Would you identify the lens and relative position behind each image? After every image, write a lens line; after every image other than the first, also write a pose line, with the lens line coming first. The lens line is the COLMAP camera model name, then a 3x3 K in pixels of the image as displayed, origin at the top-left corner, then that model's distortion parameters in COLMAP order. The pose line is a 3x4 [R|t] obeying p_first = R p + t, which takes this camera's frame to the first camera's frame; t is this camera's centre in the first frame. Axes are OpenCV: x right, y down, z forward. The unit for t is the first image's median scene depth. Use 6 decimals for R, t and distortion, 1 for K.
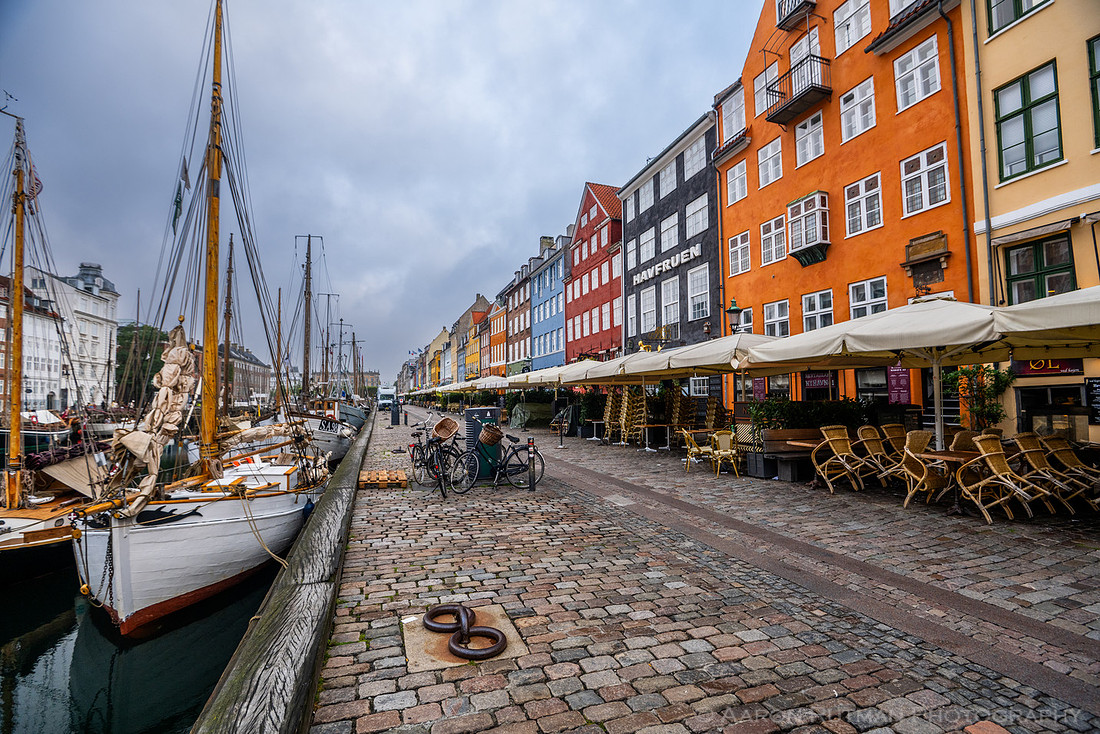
lens RADIAL K [[507.0, 0, 551.1], [0, 507.0, 377.1], [0, 0, 1]] dist [-0.021862, -0.000501]
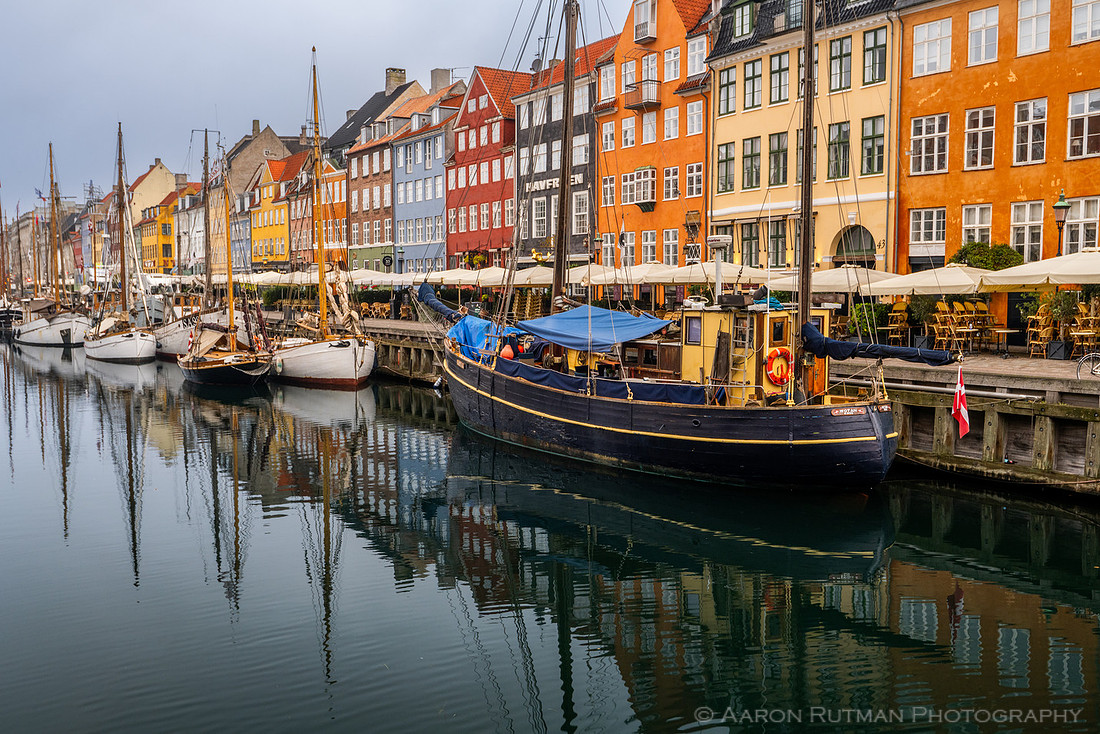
lens RADIAL K [[1117.7, 0, 550.0], [0, 1117.7, 367.0], [0, 0, 1]] dist [0.022267, -0.008631]
pose [[0.976507, -0.004616, 0.215436, -0.302084], [-0.018791, 0.994138, 0.106476, -0.065576], [-0.214665, -0.108023, 0.970696, -1.361451]]
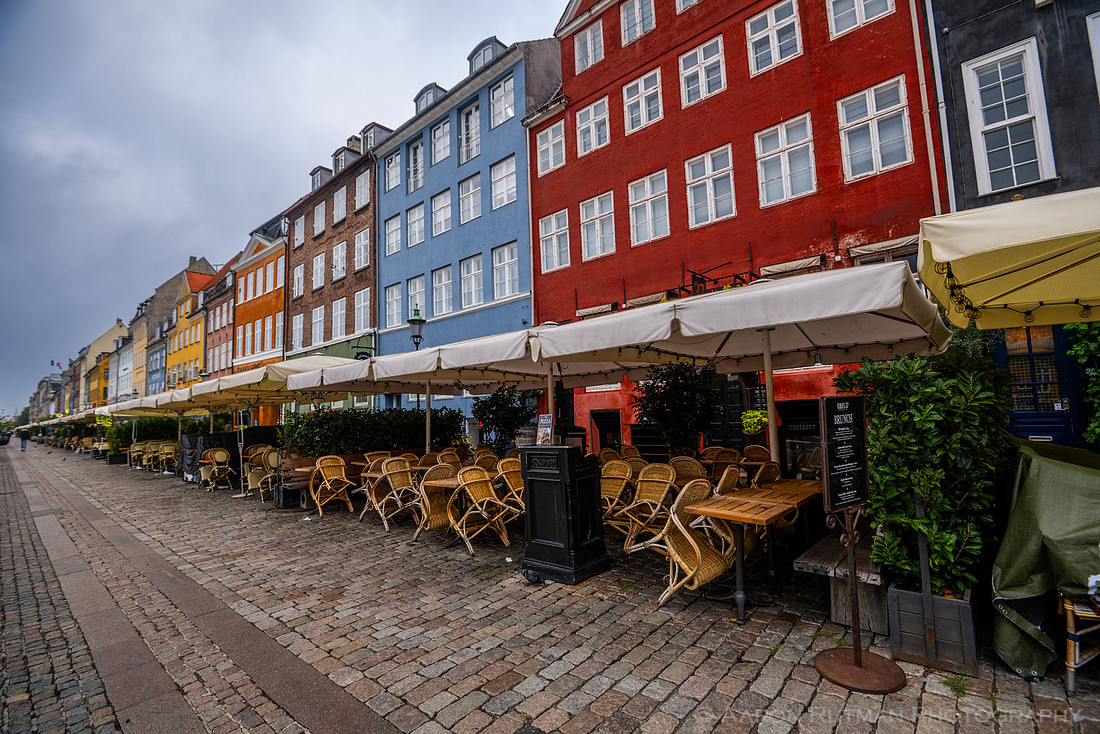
lens RADIAL K [[507.0, 0, 551.1], [0, 507.0, 377.1], [0, 0, 1]] dist [-0.021862, -0.000501]
pose [[0.872181, 0.029073, 0.488318, -0.196721], [-0.002456, 0.998480, -0.055060, 0.039062], [-0.489177, 0.046823, 0.870927, 0.910163]]
